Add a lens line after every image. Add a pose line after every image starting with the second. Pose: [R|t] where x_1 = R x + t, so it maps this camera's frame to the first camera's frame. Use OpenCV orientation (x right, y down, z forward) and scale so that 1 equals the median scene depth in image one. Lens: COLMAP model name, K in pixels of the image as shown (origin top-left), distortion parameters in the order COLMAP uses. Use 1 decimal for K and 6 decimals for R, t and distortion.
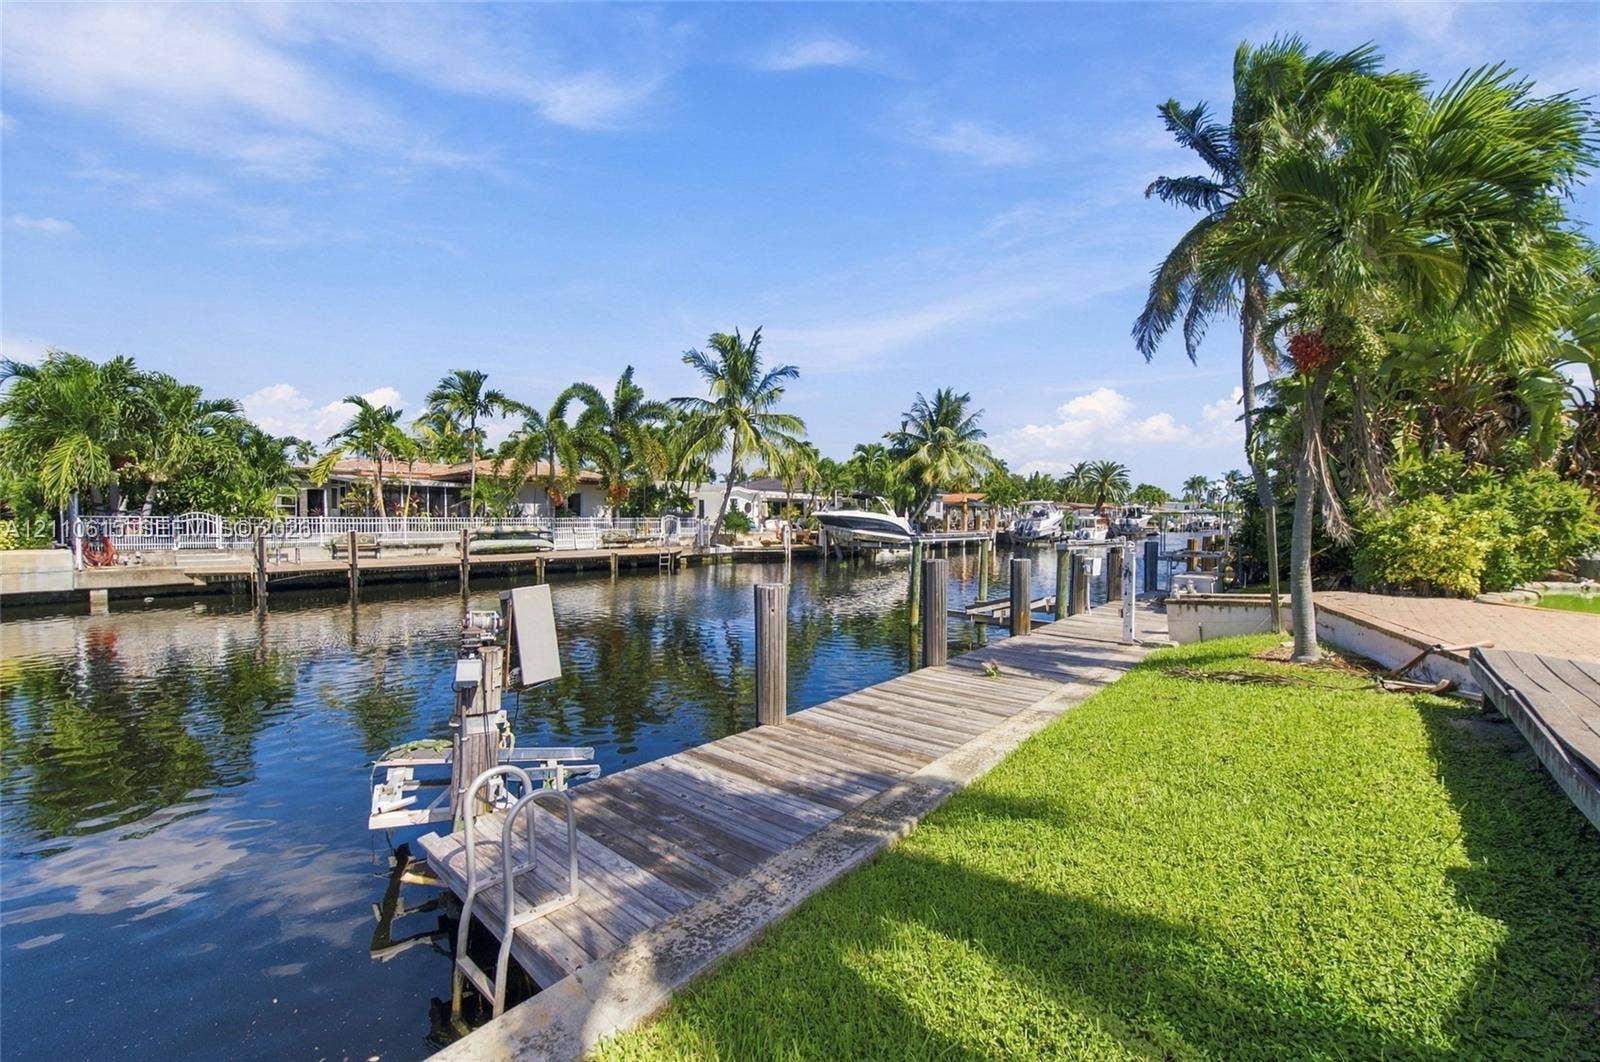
lens RADIAL K [[657.8, 0, 800.0], [0, 657.8, 531.0], [0, 0, 1]] dist [-0.002118, -0.000302]
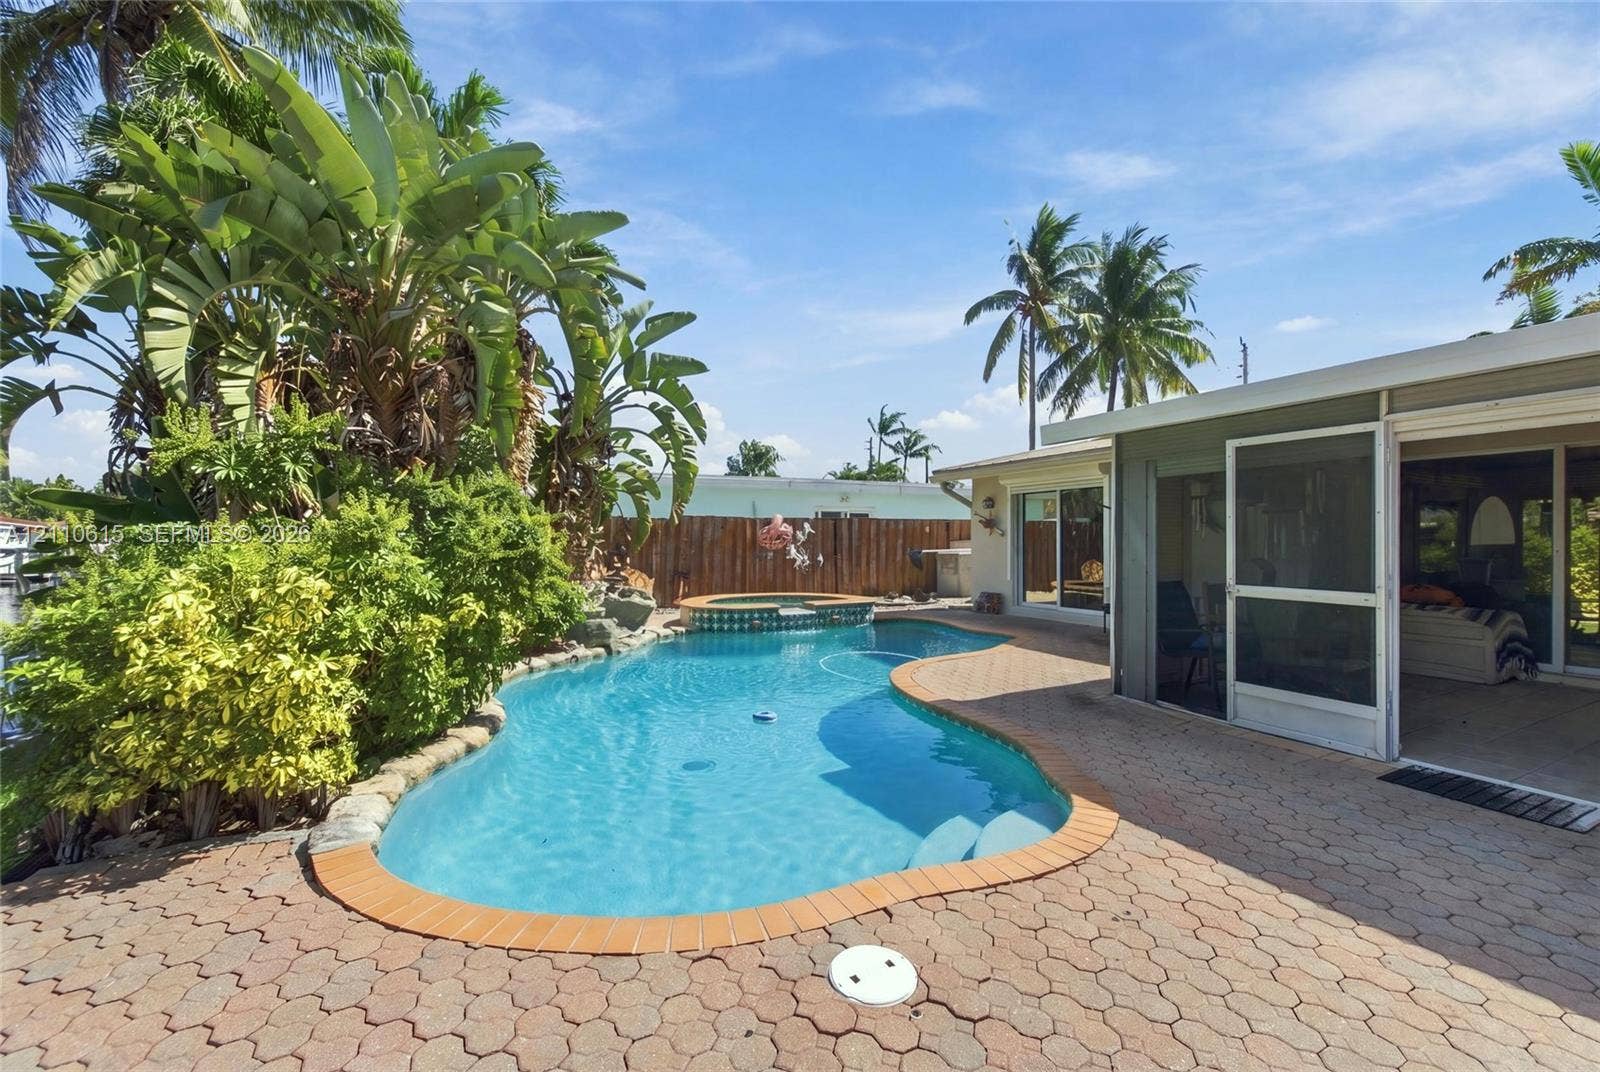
lens RADIAL K [[658.3, 0, 800.0], [0, 658.3, 536.0], [0, 0, 1]] dist [-0.000289, -0.000011]
pose [[0.386096, -0.006775, 0.922434, 0.786298], [0.030964, 0.999505, -0.005620, -0.035547], [-0.921939, 0.030732, 0.386115, 0.611951]]
